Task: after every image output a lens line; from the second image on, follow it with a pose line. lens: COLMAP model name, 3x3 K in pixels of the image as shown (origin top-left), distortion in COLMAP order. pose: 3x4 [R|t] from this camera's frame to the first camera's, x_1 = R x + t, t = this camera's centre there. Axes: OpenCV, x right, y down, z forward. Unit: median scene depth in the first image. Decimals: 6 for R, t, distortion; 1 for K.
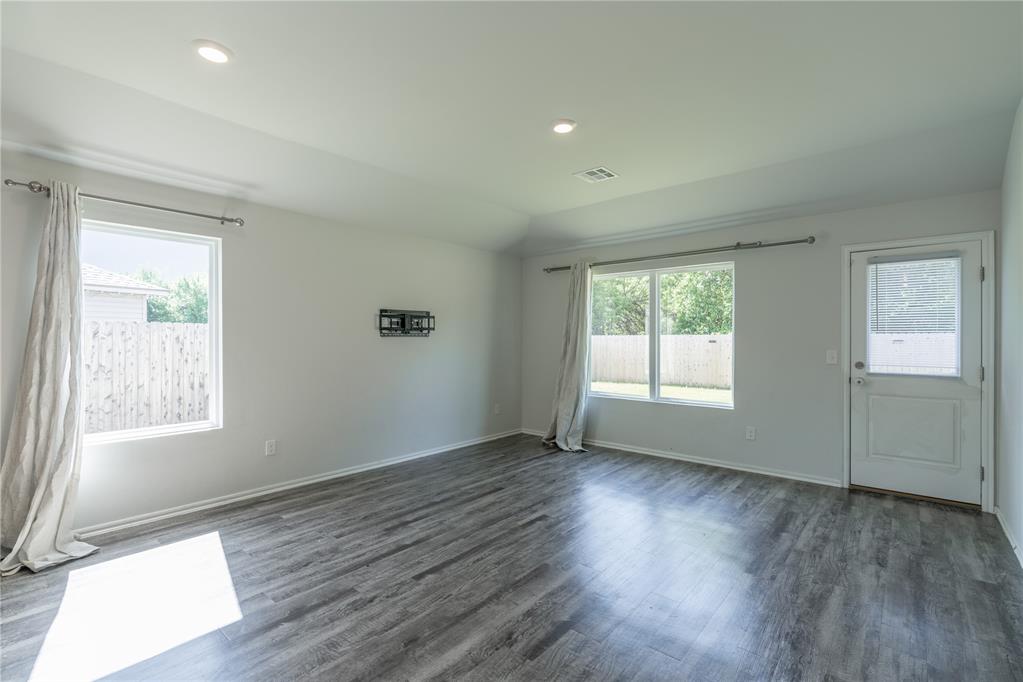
lens RADIAL K [[463.1, 0, 519.2], [0, 463.1, 343.2], [0, 0, 1]] dist [-0.008757, 0.004352]
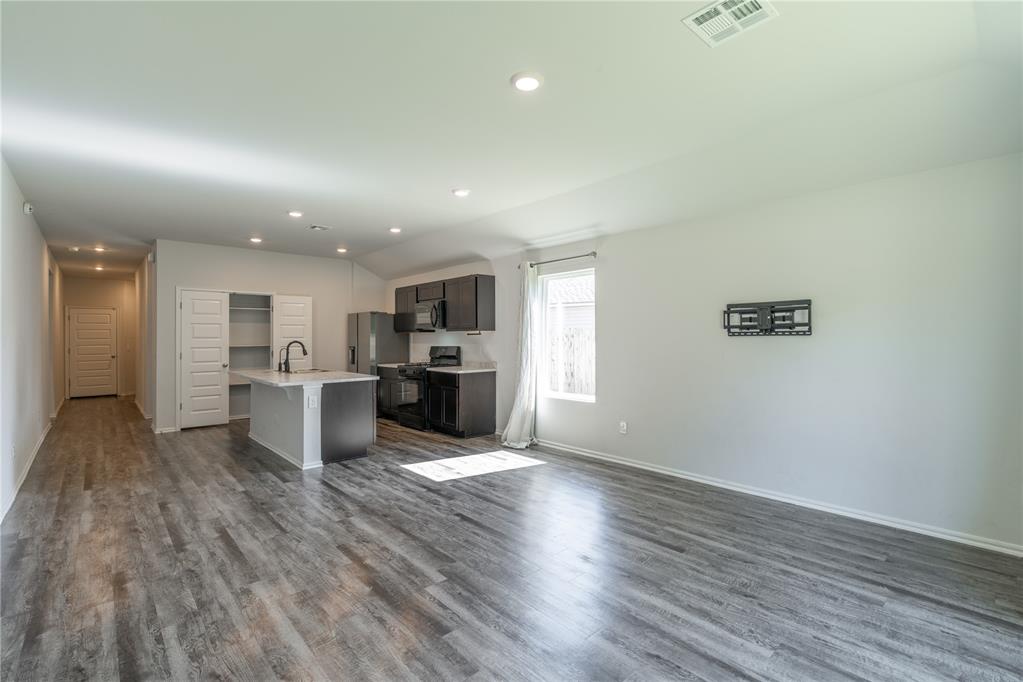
lens RADIAL K [[463.1, 0, 508.3], [0, 463.1, 332.3], [0, 0, 1]] dist [-0.008757, 0.004352]
pose [[-0.137152, -0.012334, -0.990473, 0.853042], [-0.005200, 0.999918, -0.011731, -0.013035], [0.990536, 0.003542, -0.137205, 1.012079]]
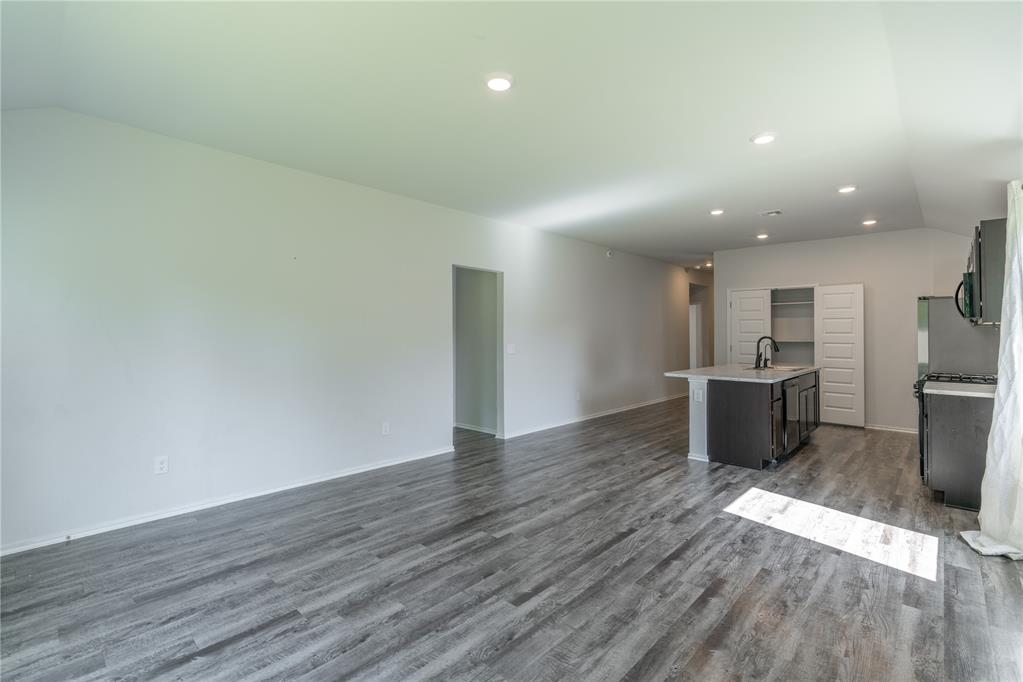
lens RADIAL K [[463.1, 0, 516.8], [0, 463.1, 335.3], [0, 0, 1]] dist [-0.008757, 0.004352]
pose [[-0.998750, -0.004300, 0.049805, 0.024038], [-0.003556, 0.999881, 0.015035, -0.023629], [-0.049864, 0.014839, -0.998646, 1.703266]]
